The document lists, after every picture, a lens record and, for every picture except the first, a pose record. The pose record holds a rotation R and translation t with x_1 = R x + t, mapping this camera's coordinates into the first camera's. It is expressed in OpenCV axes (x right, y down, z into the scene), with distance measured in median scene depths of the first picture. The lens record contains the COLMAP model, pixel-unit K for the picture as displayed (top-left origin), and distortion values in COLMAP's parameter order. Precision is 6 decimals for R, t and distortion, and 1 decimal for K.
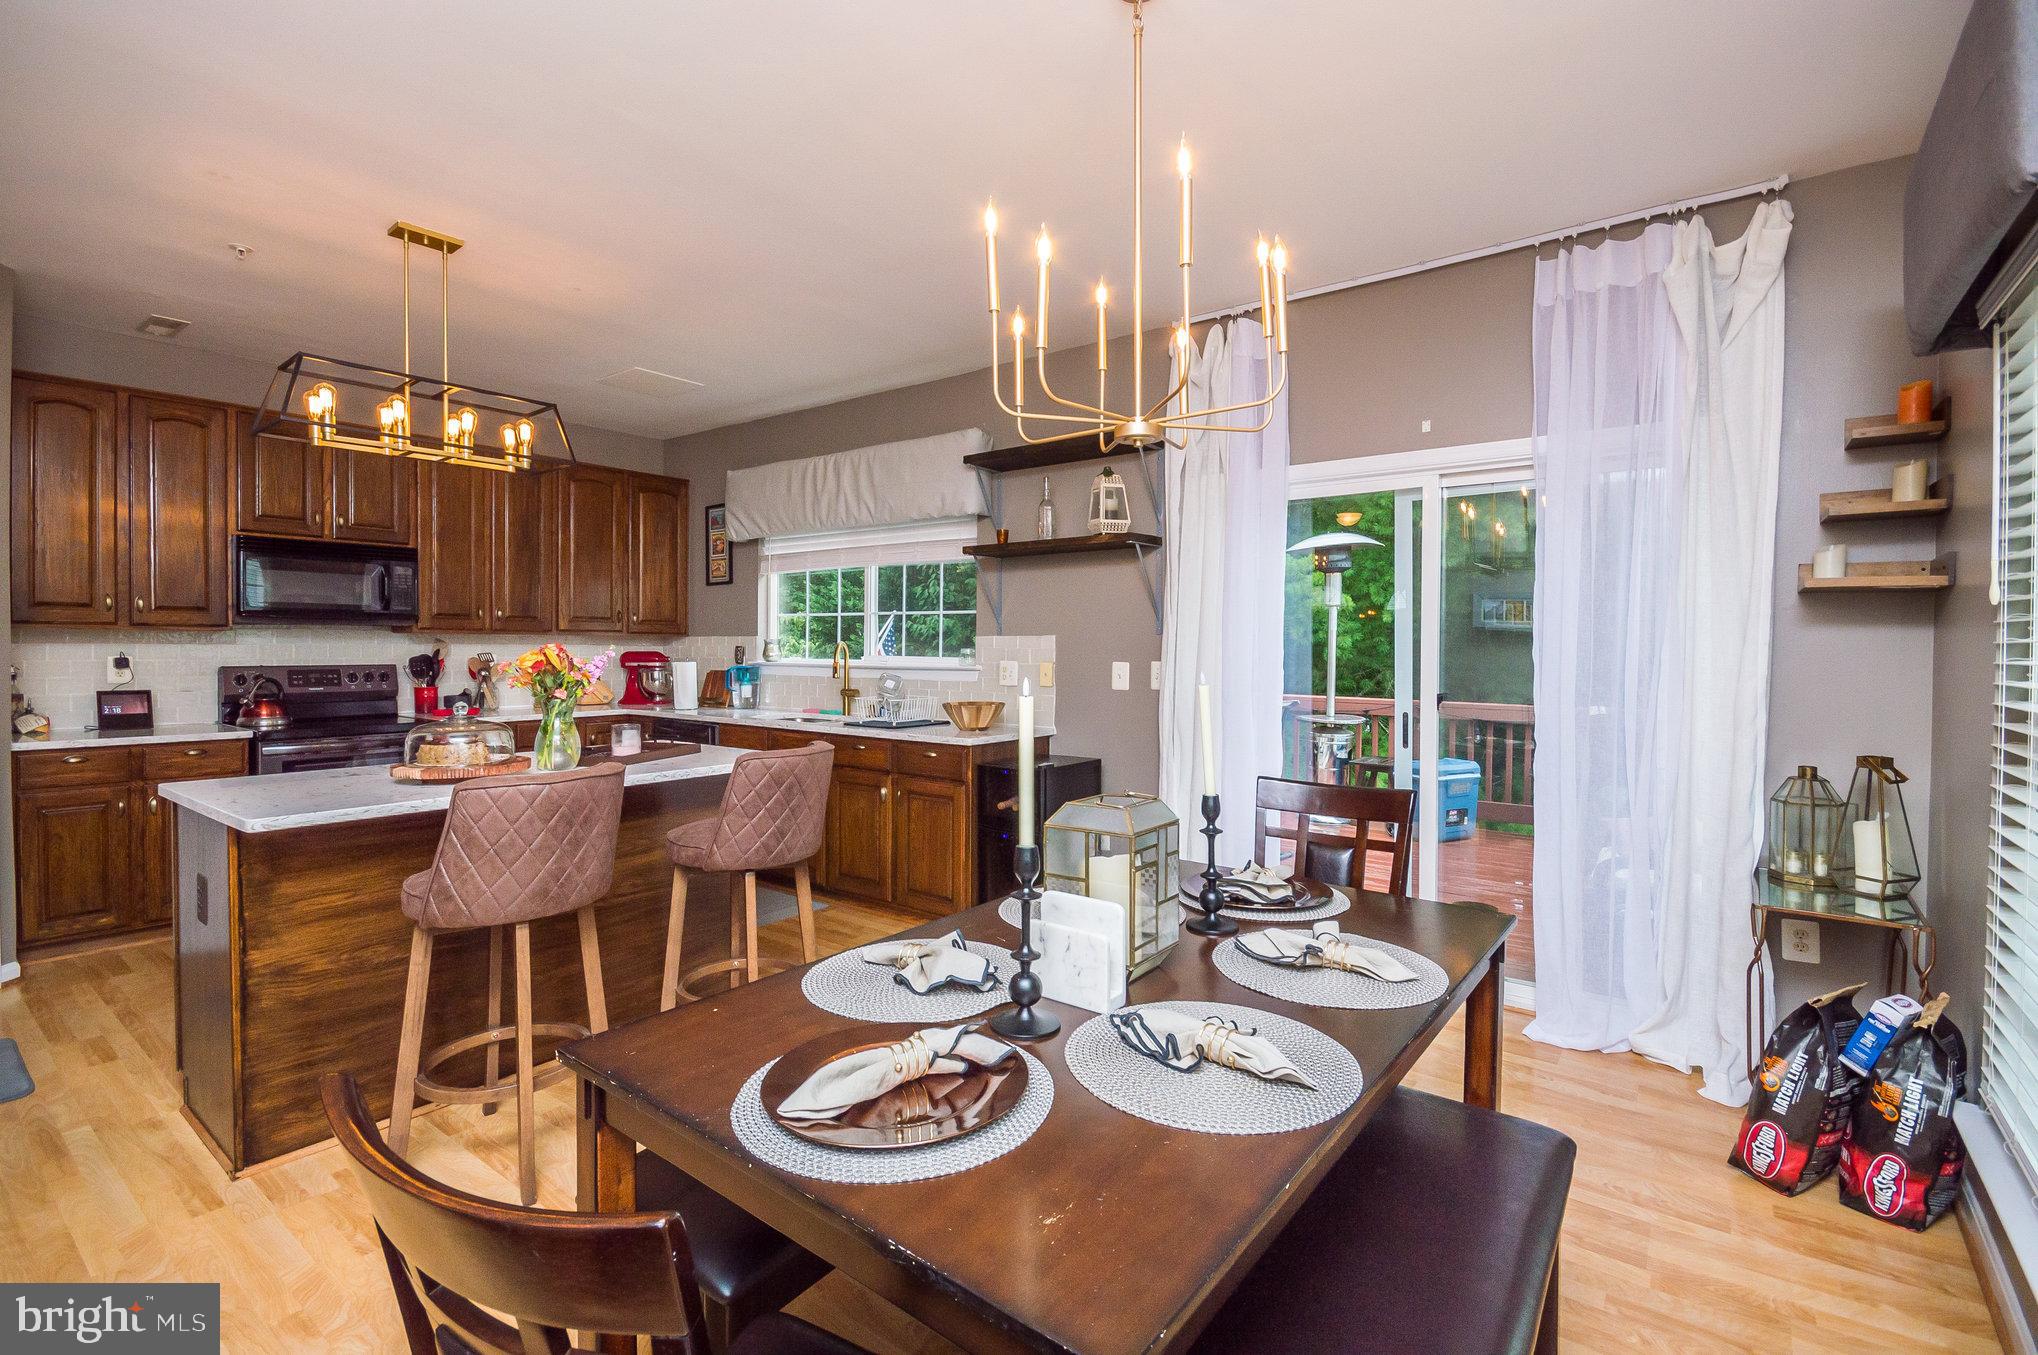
lens RADIAL K [[927.3, 0, 1015.3], [0, 927.3, 650.2], [0, 0, 1]] dist [-0.000227, -0.000043]
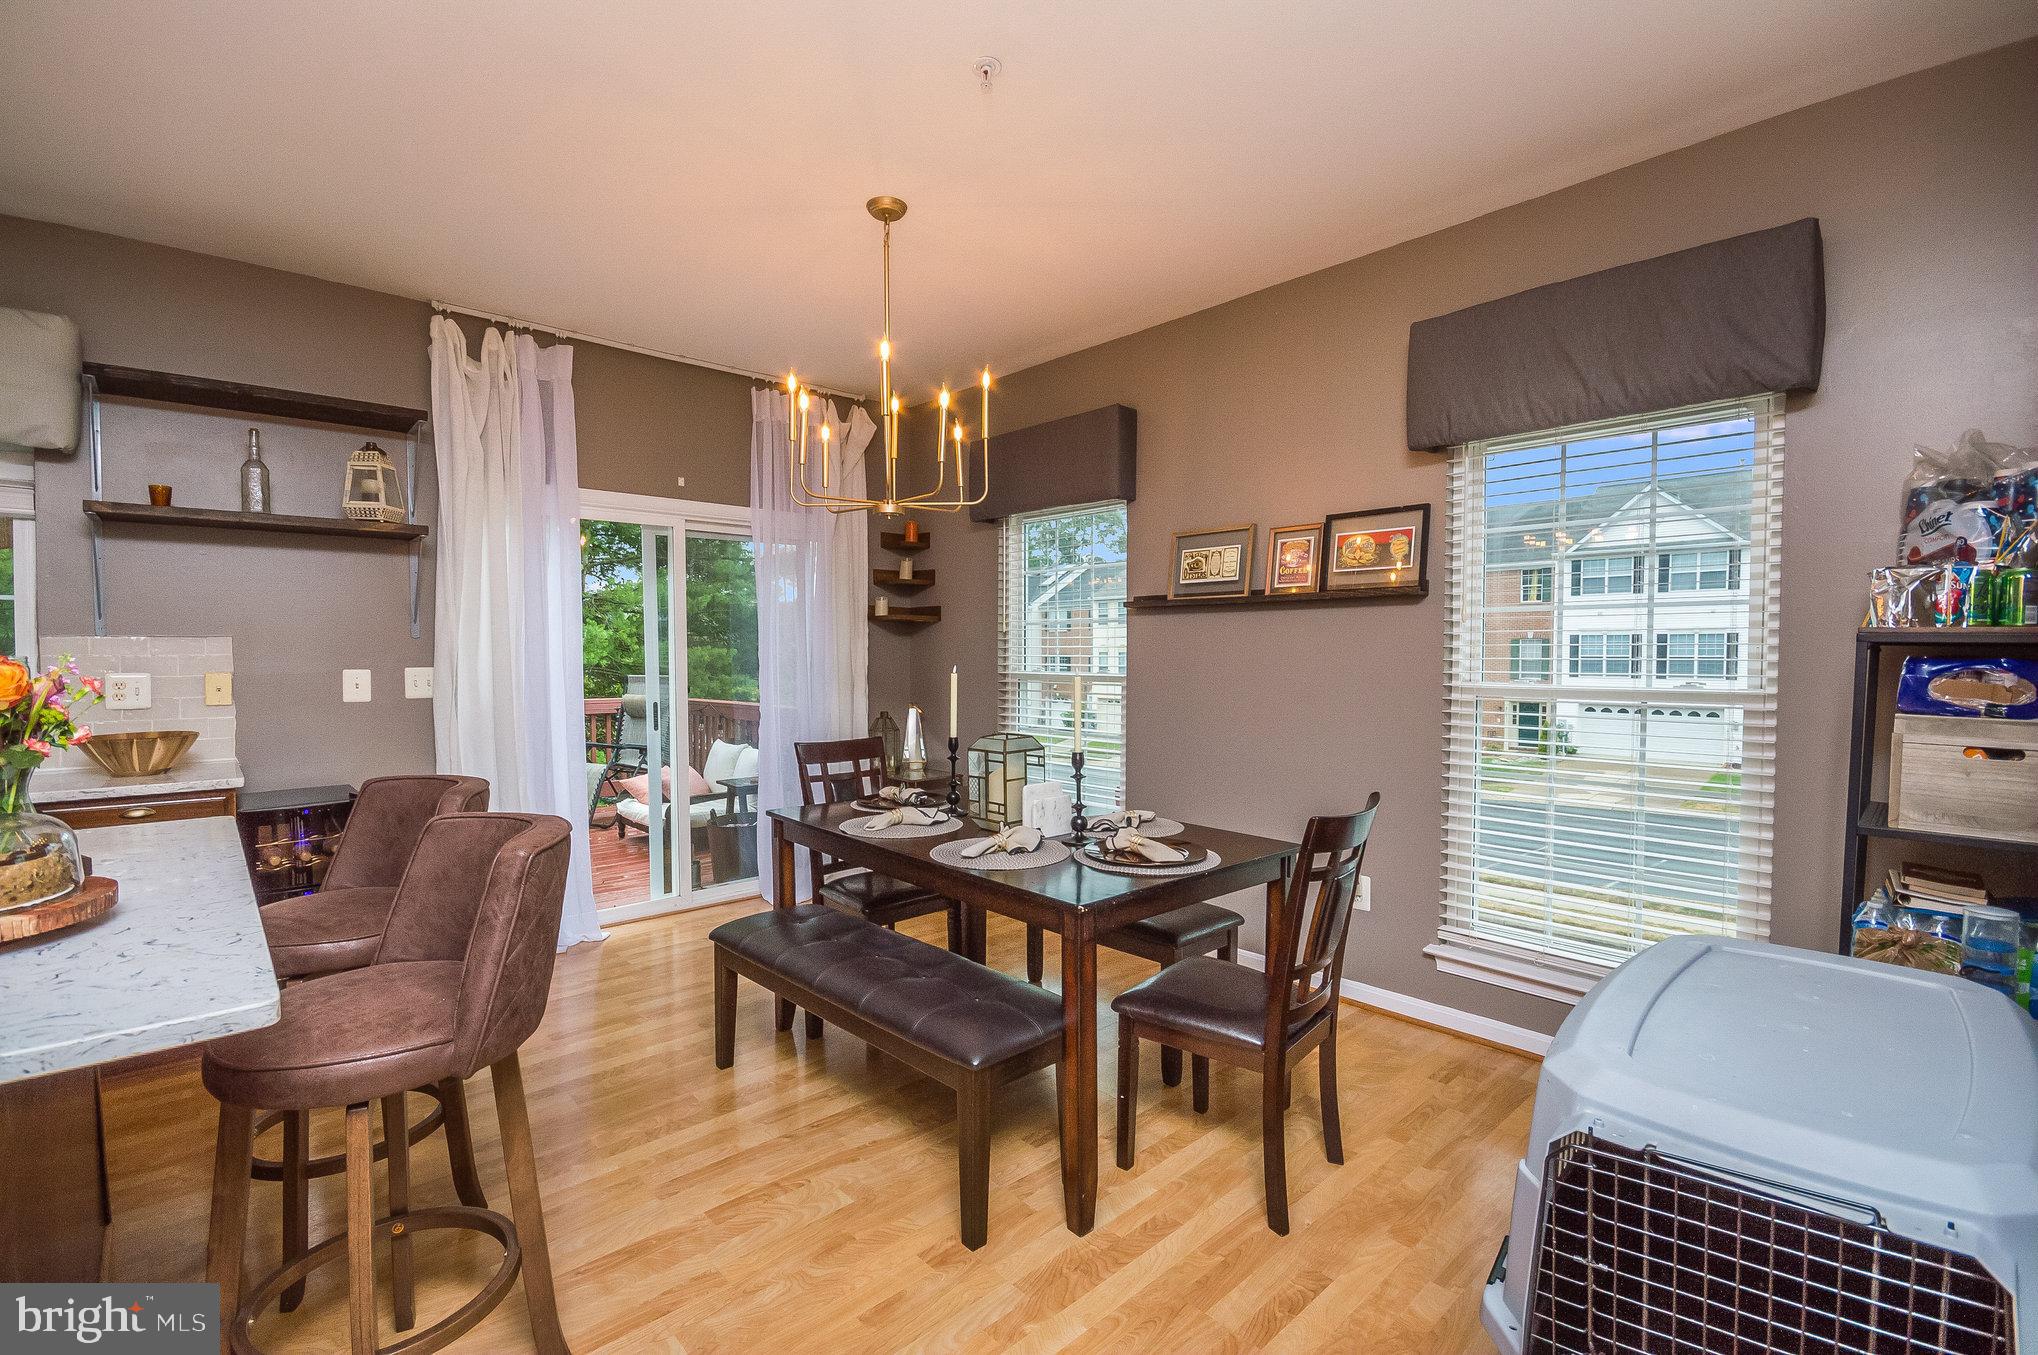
lens RADIAL K [[927.3, 0, 1015.3], [0, 927.3, 650.2], [0, 0, 1]] dist [-0.000227, -0.000043]
pose [[0.166080, -0.004495, 0.986102, -0.717960], [0.006637, 0.999972, 0.003440, -0.004579], [-0.986090, 0.005973, 0.166105, 0.298187]]
